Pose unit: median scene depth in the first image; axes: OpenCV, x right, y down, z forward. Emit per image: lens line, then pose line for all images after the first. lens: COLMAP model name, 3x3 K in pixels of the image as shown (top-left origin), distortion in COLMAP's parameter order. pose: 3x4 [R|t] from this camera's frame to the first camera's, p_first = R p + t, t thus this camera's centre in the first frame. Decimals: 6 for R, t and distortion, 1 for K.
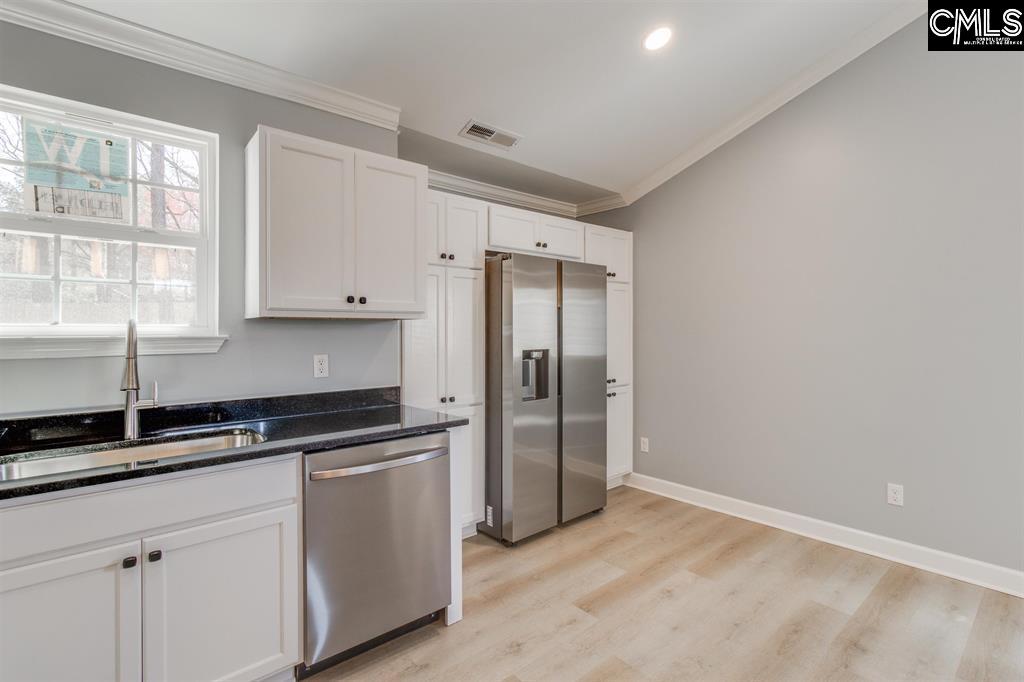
lens RADIAL K [[477.6, 0, 508.0], [0, 477.6, 330.0], [0, 0, 1]] dist [0.000070, 0.000392]
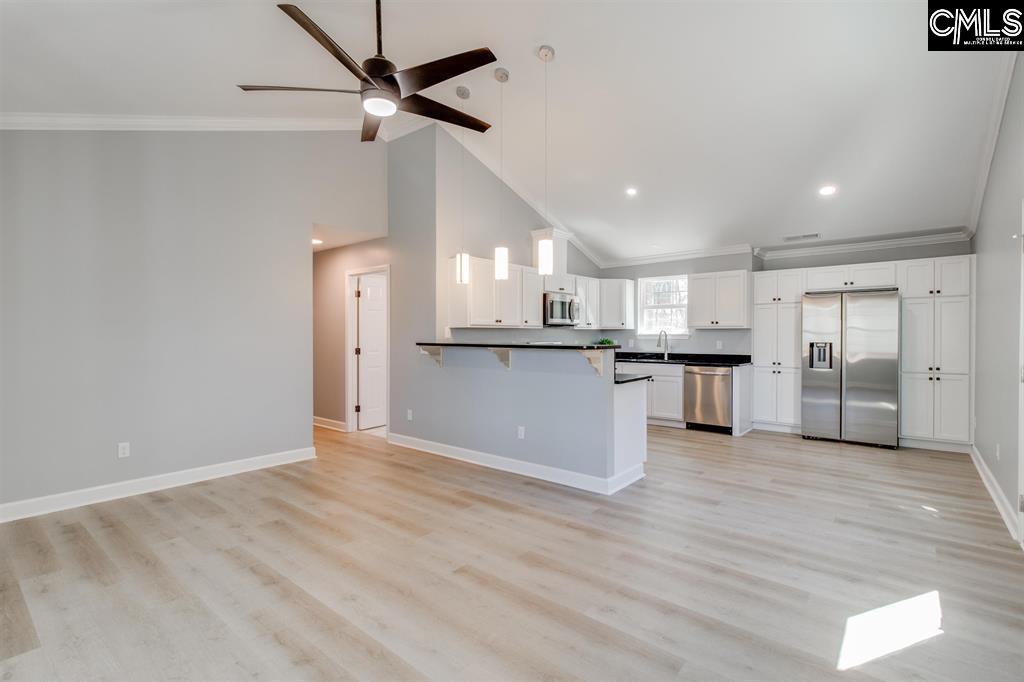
lens RADIAL K [[479.5, 0, 506.5], [0, 479.5, 338.6], [0, 0, 1]] dist [0.001039, 0.000250]
pose [[0.171954, 0.009941, -0.985055, 2.429654], [-0.001180, 0.999950, 0.009886, 0.010487], [0.985104, -0.000538, 0.171957, -0.821502]]
